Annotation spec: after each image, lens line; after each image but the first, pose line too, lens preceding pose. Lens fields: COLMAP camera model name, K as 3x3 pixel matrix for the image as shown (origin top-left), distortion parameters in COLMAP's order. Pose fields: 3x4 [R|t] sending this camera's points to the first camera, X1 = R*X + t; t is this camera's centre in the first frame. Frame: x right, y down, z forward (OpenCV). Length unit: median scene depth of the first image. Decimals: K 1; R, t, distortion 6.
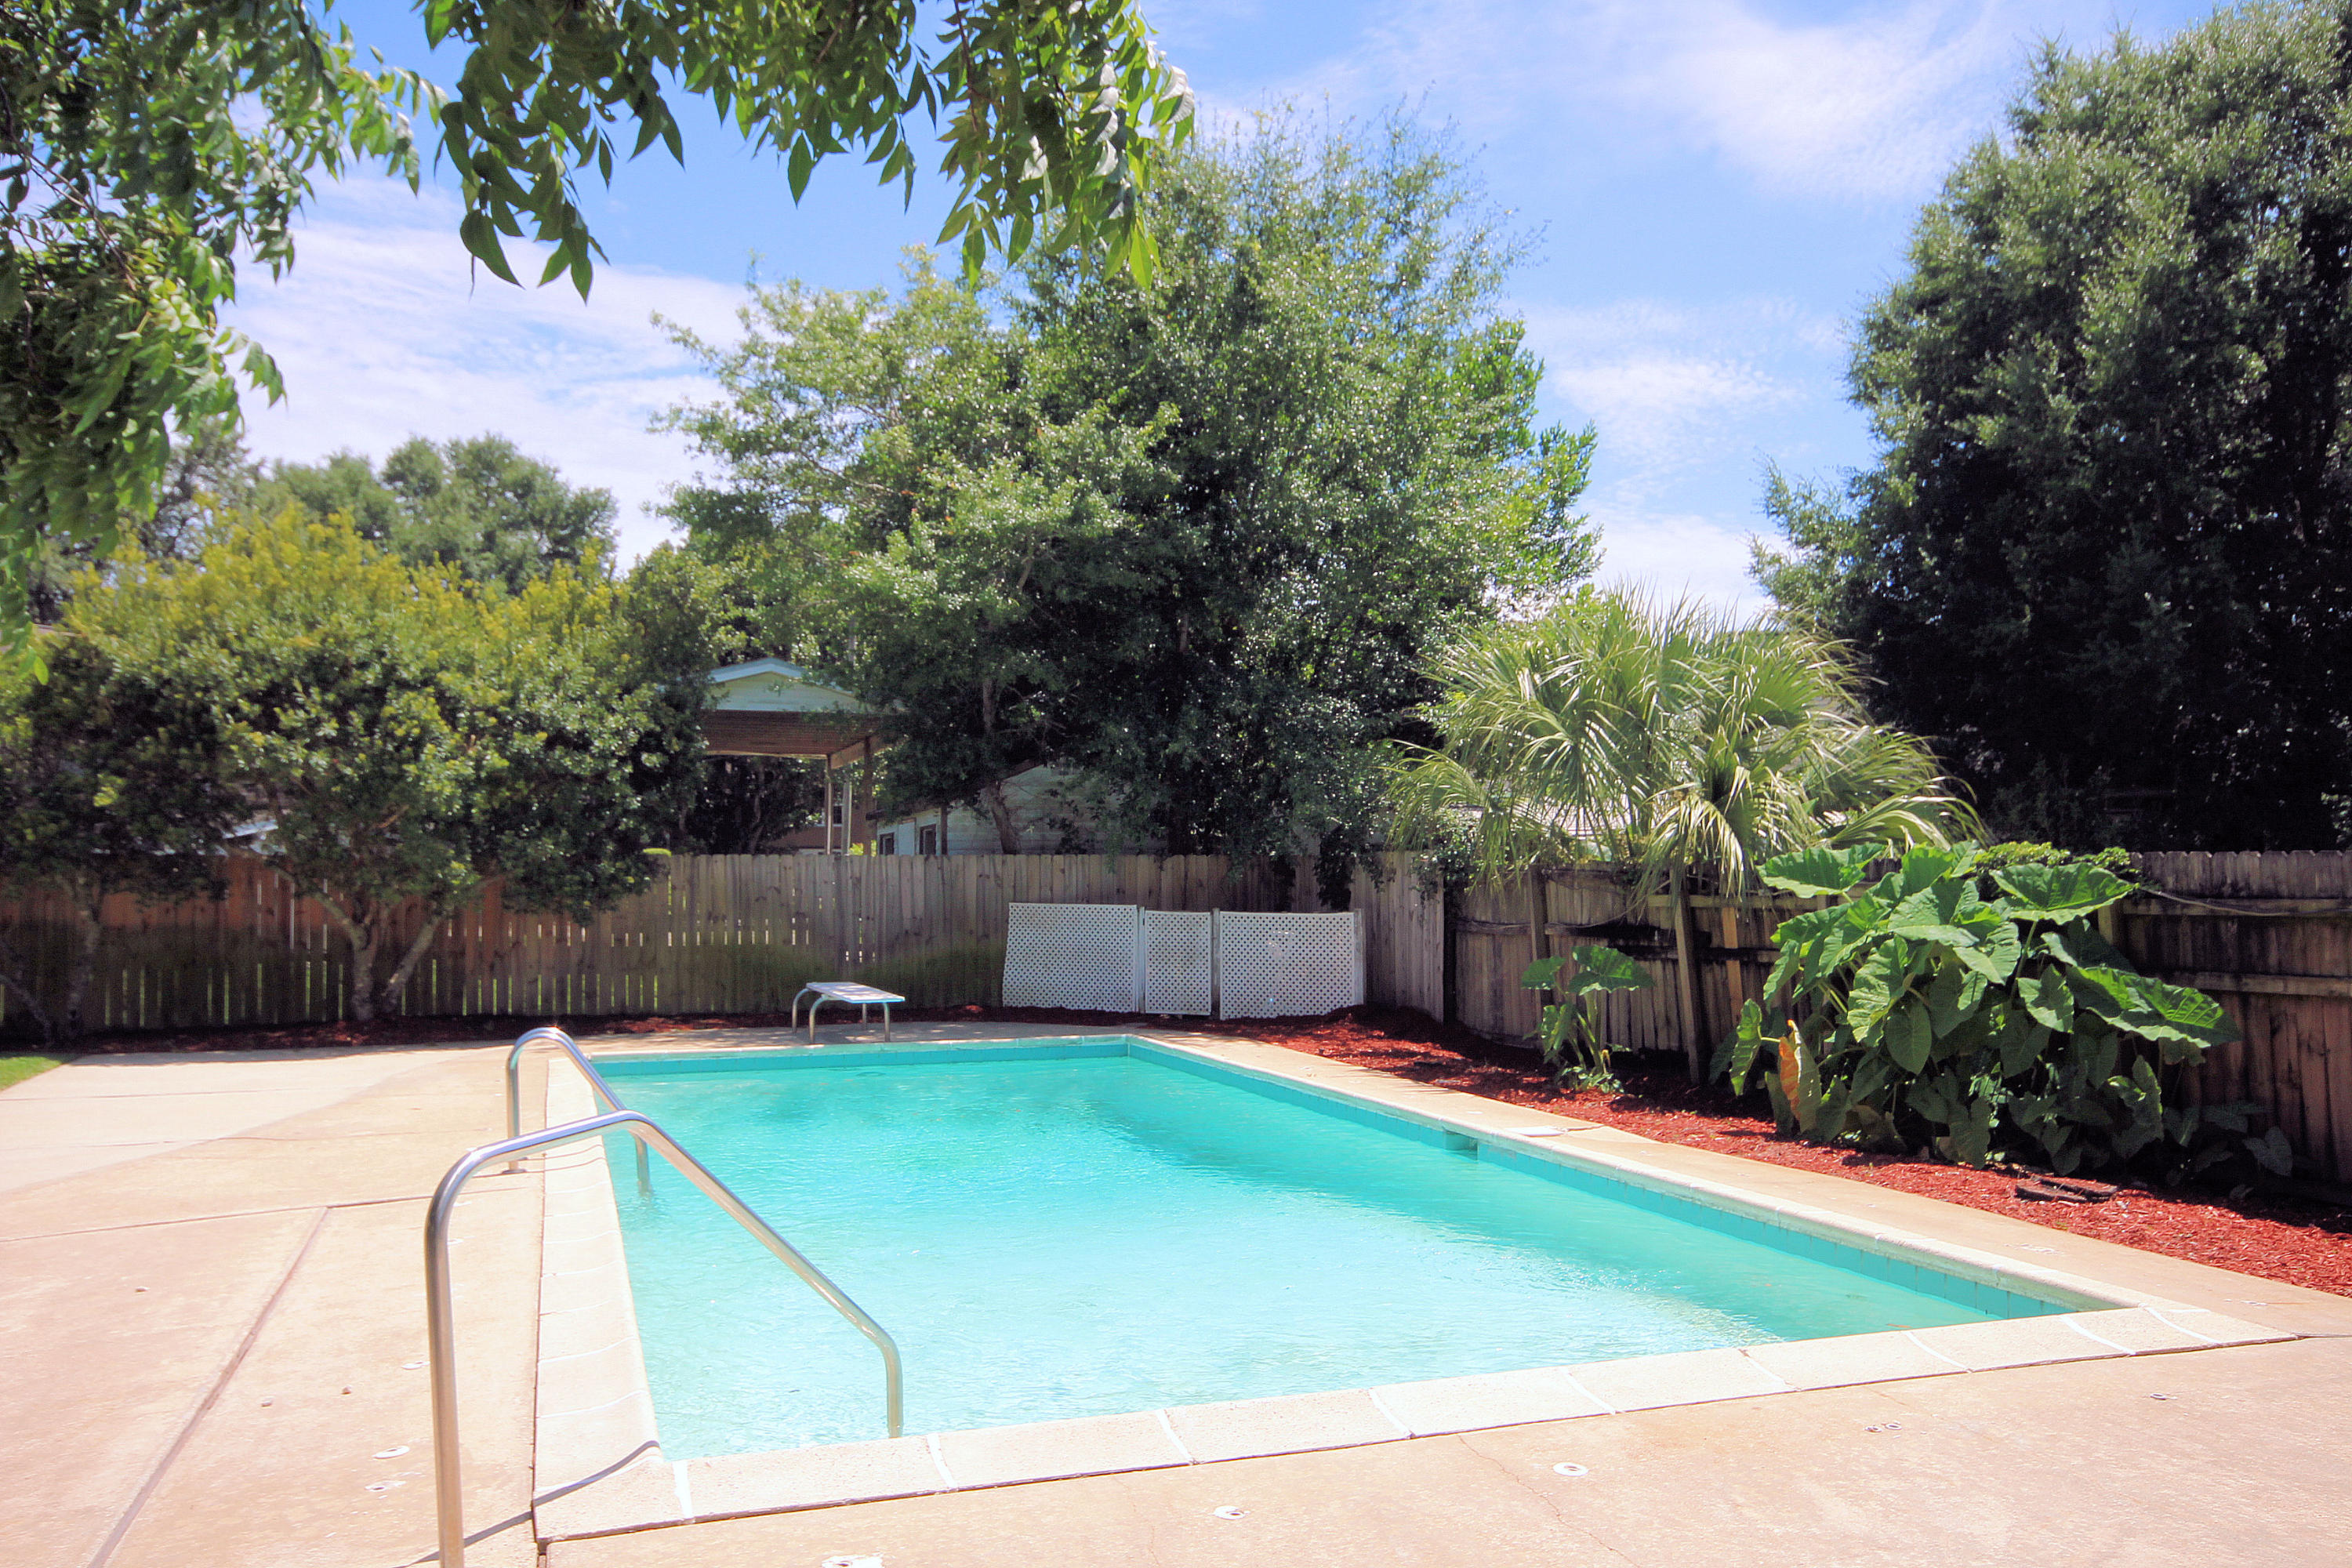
lens RADIAL K [[1746.0, 0, 1153.5], [0, 1746.0, 791.0], [0, 0, 1]] dist [0.011424, 0.021314]
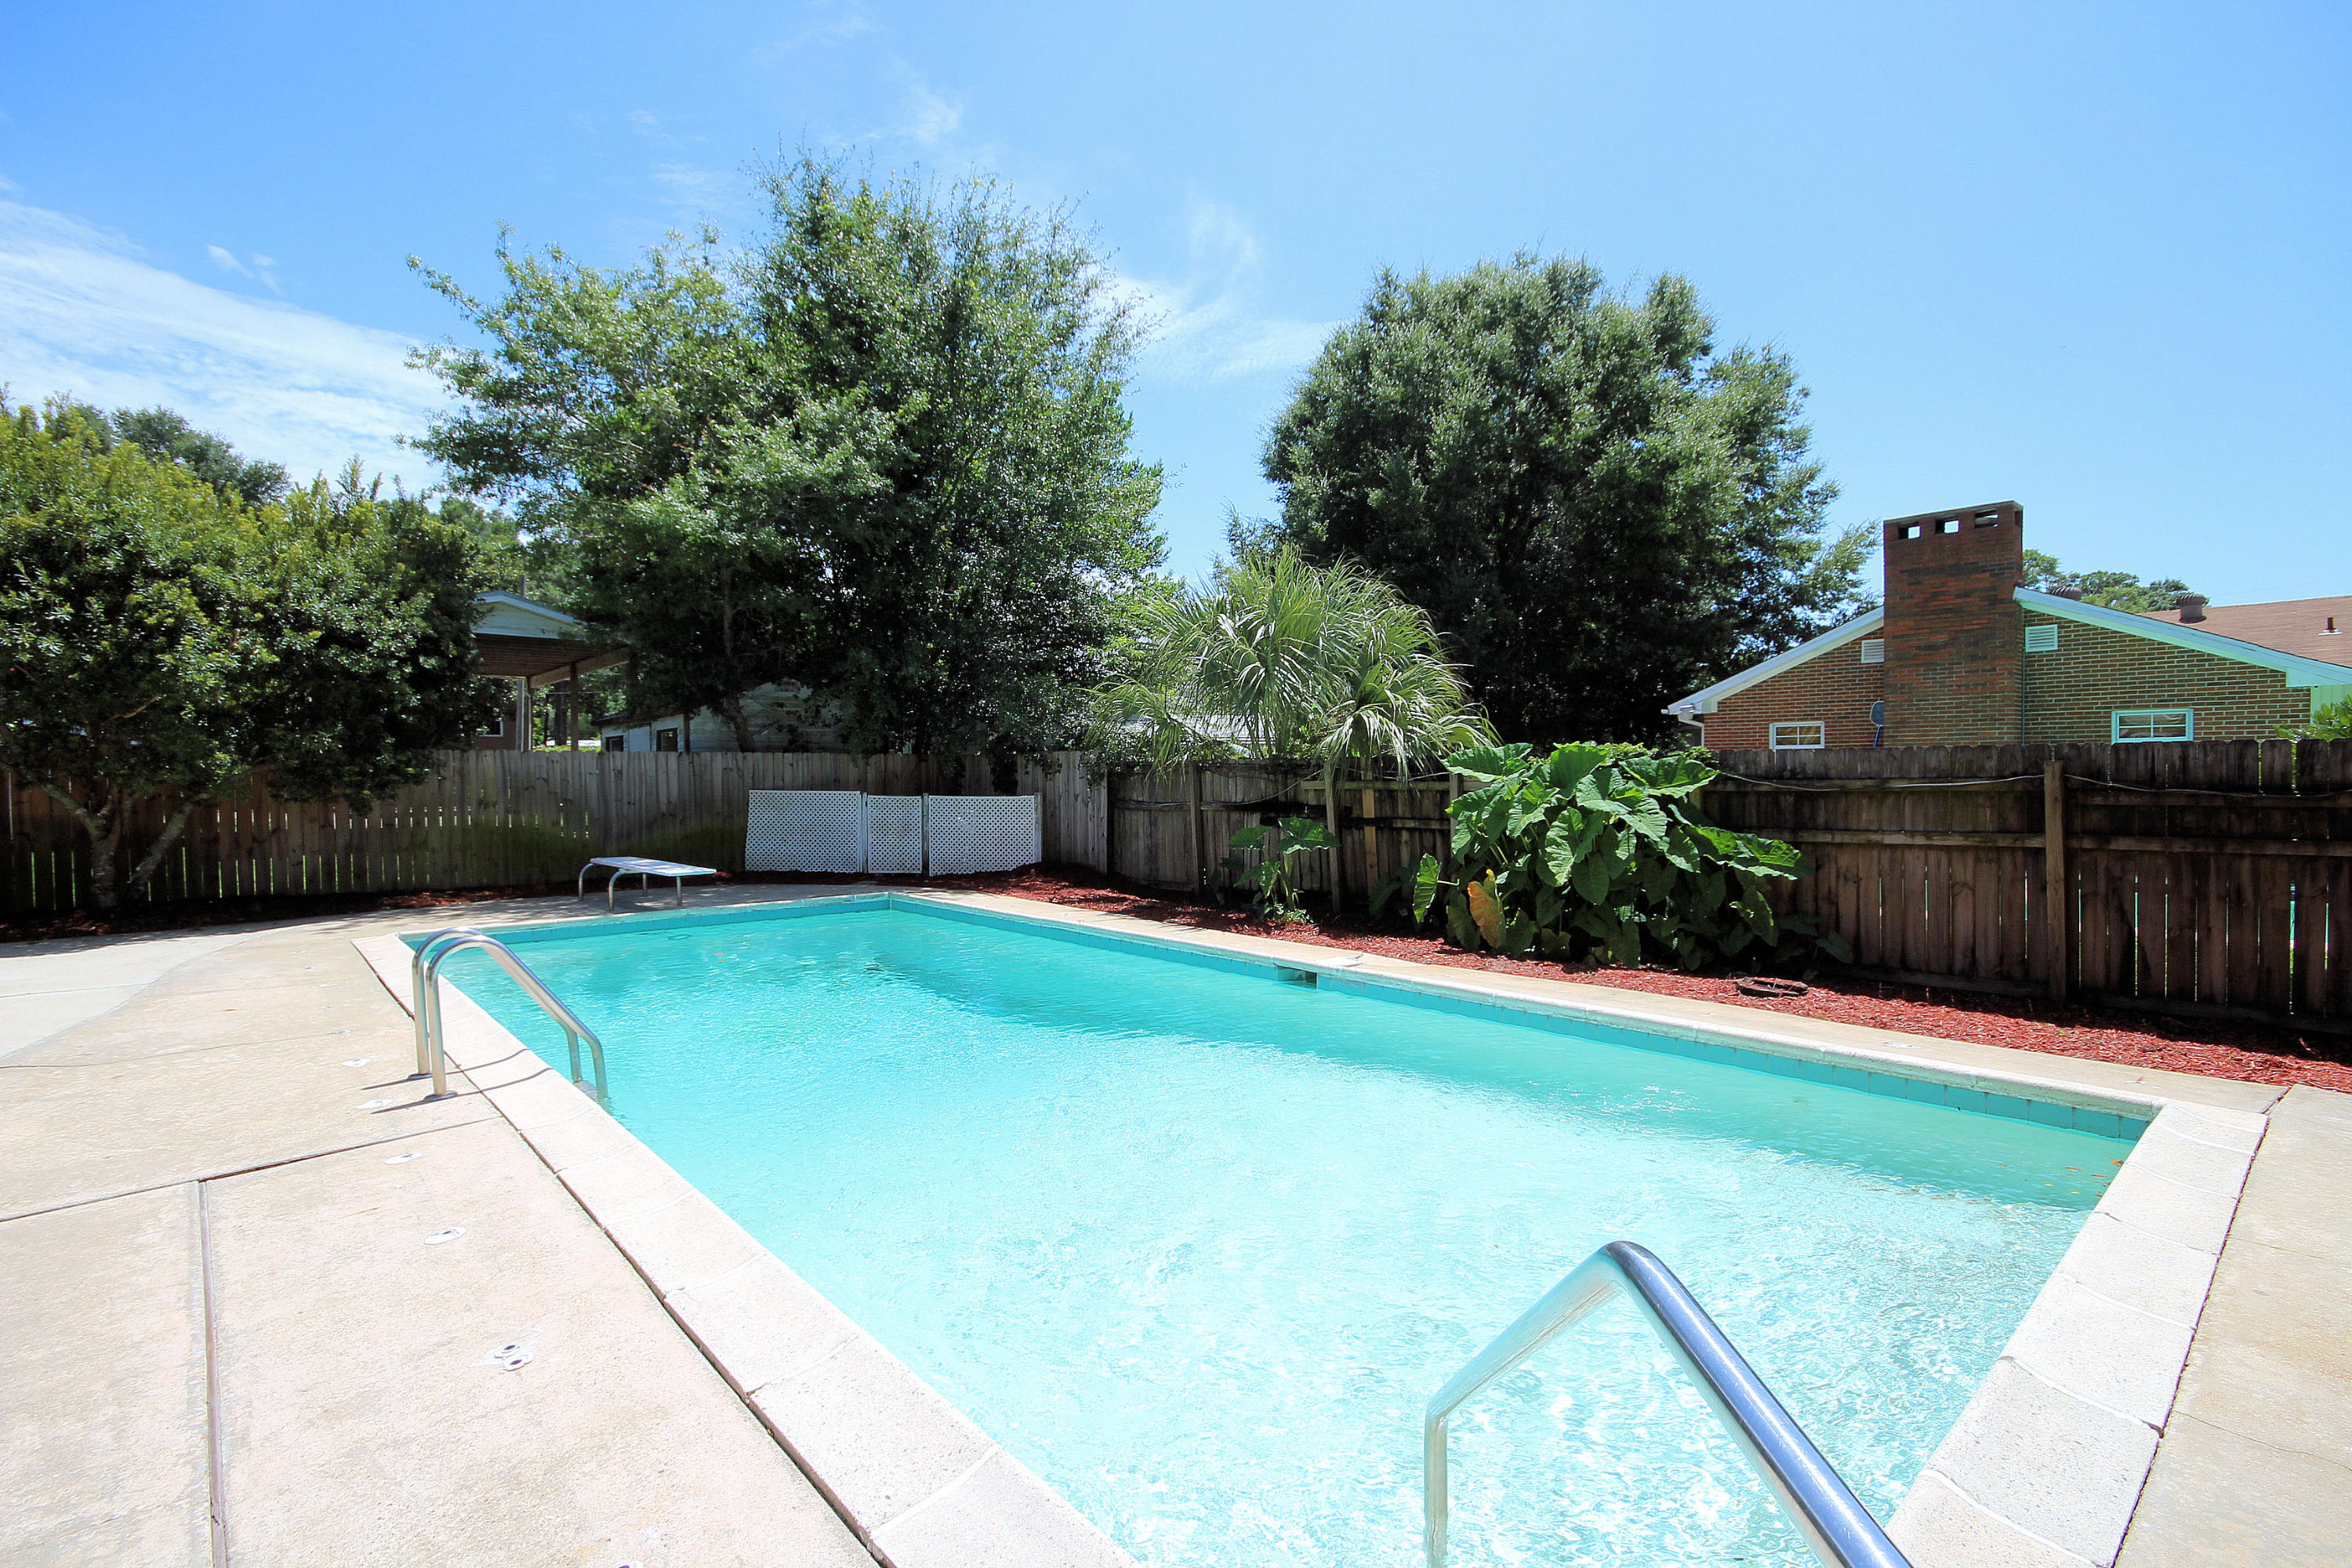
lens RADIAL K [[1079.6, 0, 1177.1], [0, 1079.6, 792.8], [0, 0, 1]] dist [-0.001414, -0.004601]
pose [[0.922259, -0.006345, 0.386522, -0.119000], [-0.019201, 0.997879, 0.062196, 0.013535], [-0.386097, -0.064782, 0.920181, 0.191123]]
